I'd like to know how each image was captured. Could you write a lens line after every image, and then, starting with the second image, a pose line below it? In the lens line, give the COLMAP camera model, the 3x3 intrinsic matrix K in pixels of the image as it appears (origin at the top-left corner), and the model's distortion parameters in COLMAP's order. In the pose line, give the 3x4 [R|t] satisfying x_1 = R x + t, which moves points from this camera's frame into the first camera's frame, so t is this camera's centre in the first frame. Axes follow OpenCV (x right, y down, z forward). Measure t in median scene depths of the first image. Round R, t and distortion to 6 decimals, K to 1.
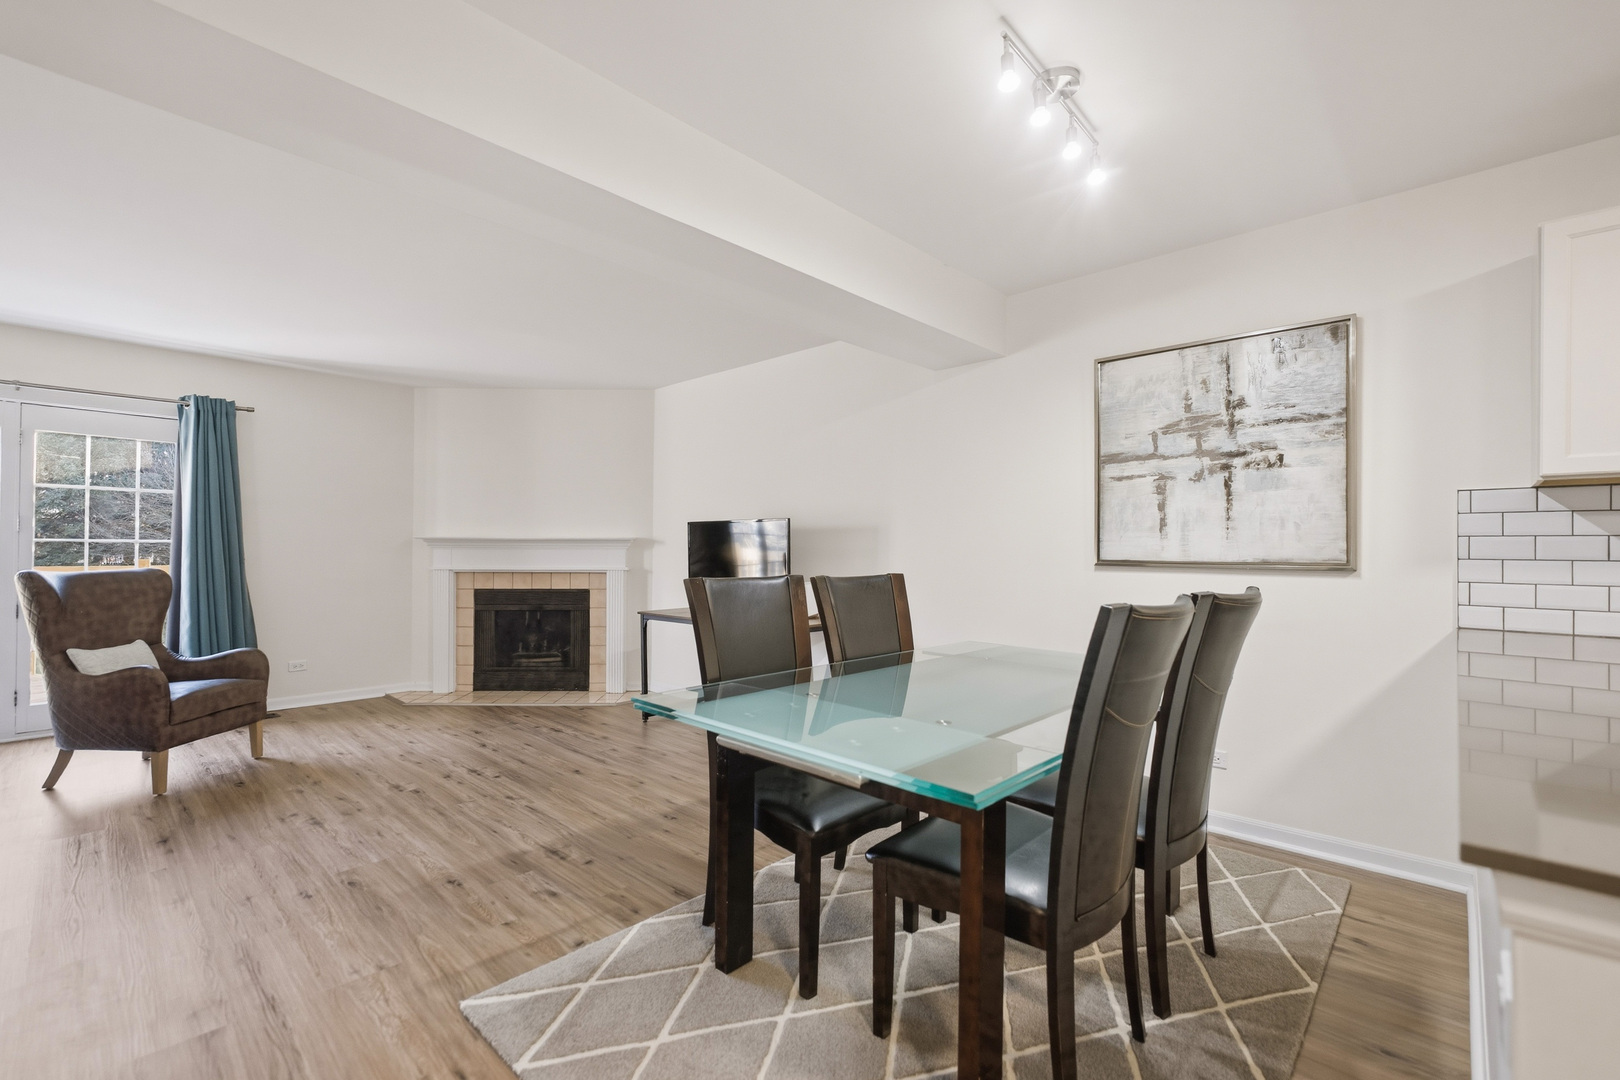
lens RADIAL K [[666.6, 0, 789.0], [0, 666.6, 559.5], [0, 0, 1]] dist [-0.022127, -0.000010]
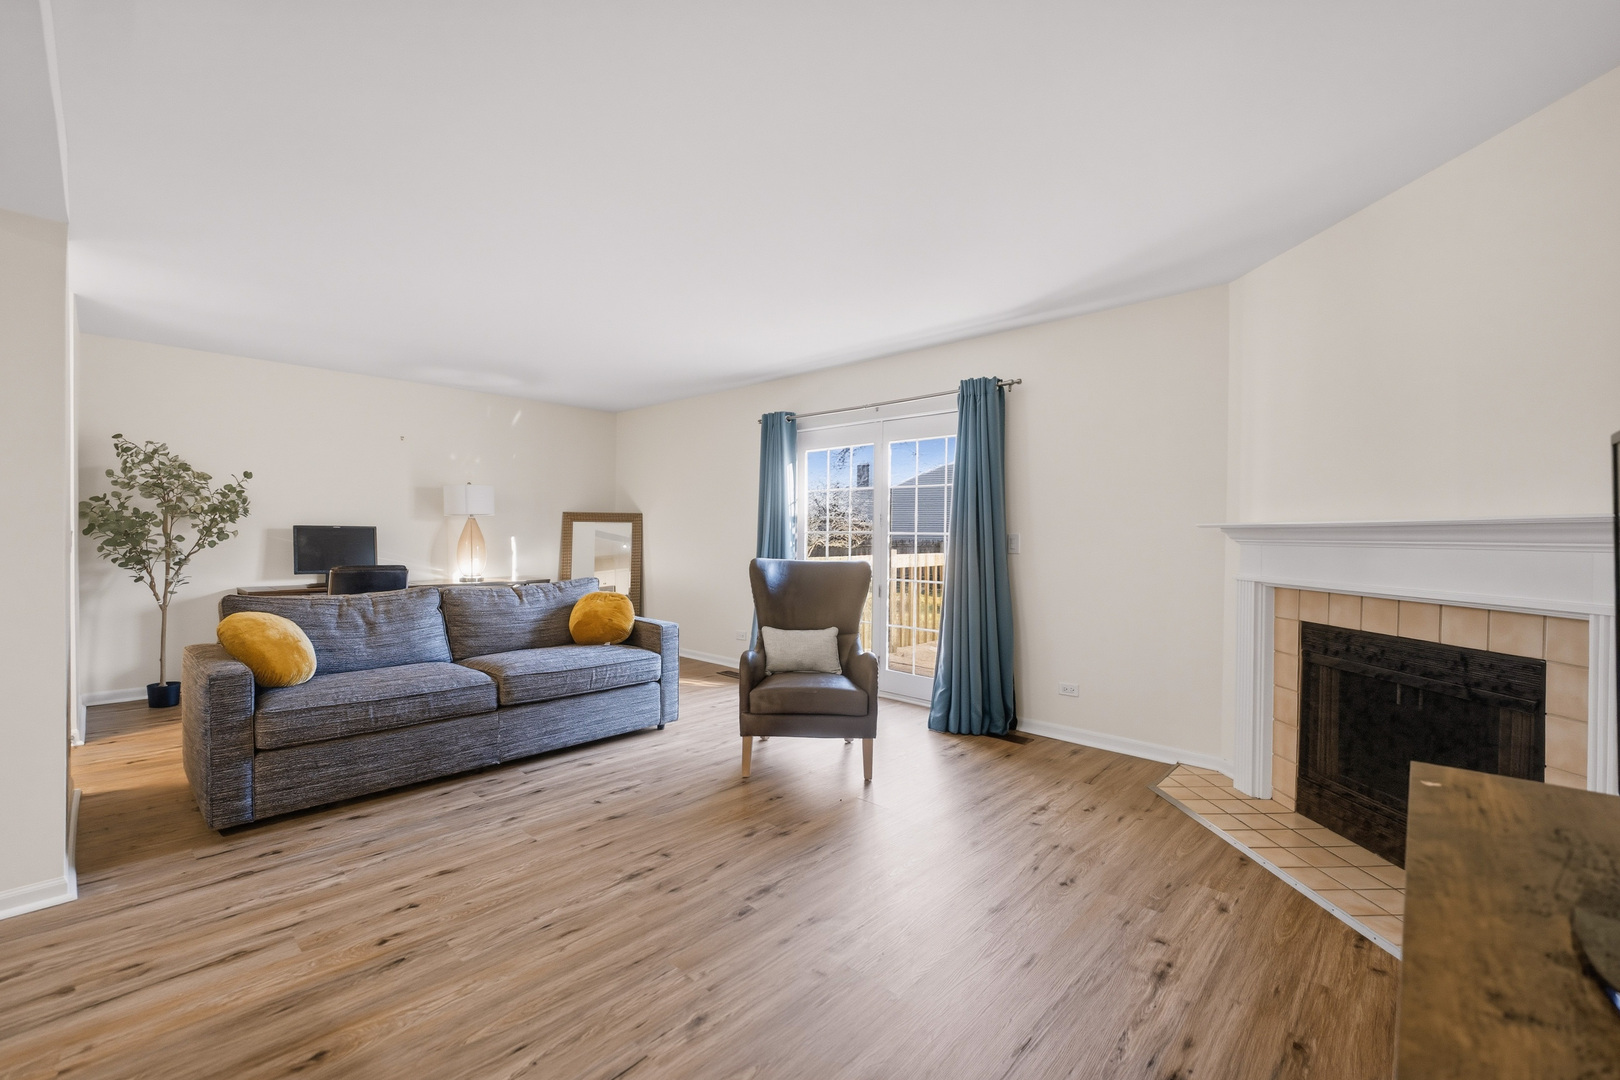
lens RADIAL K [[666.6, 0, 799.6], [0, 666.6, 544.3], [0, 0, 1]] dist [-0.022127, -0.000010]
pose [[0.002138, 0.011142, -0.999936, 0.074635], [-0.023504, 0.999662, 0.011088, -0.019826], [0.999721, 0.023478, 0.002399, 0.860153]]
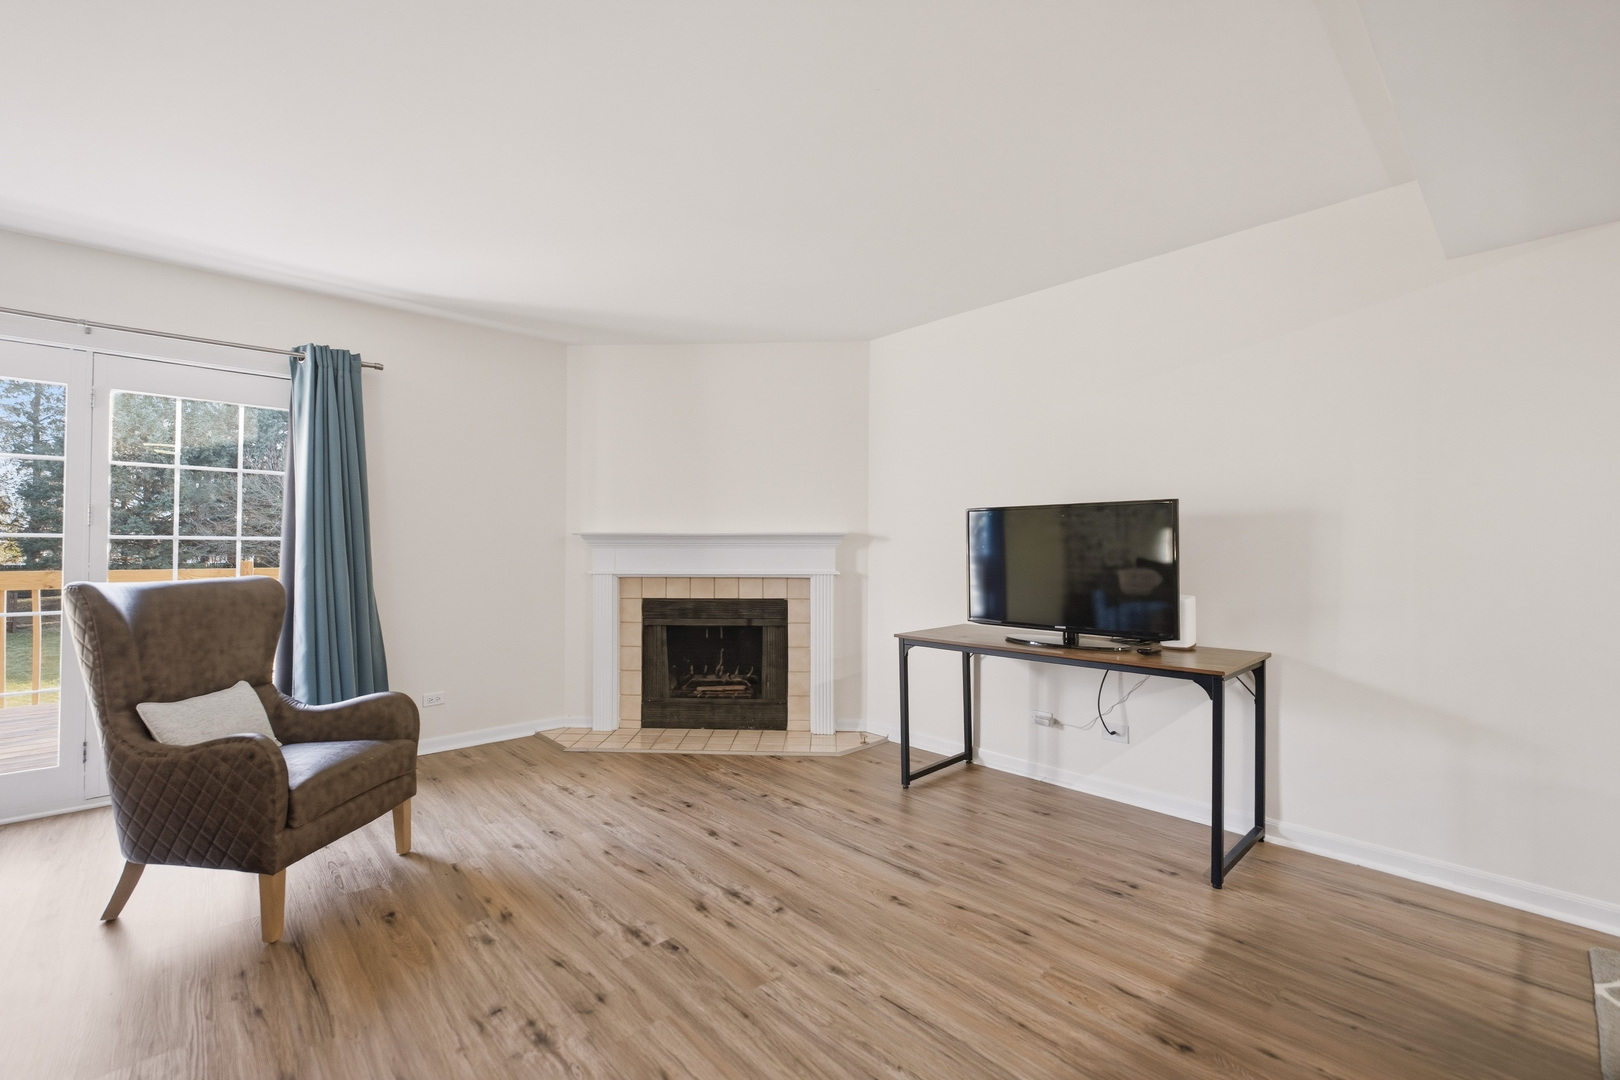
lens RADIAL K [[666.6, 0, 795.5], [0, 666.6, 554.1], [0, 0, 1]] dist [-0.022127, -0.000010]
pose [[0.996586, -0.002084, -0.082536, -0.329580], [0.001656, 0.999985, -0.005257, -0.005417], [0.082546, 0.005103, 0.996574, 0.330504]]
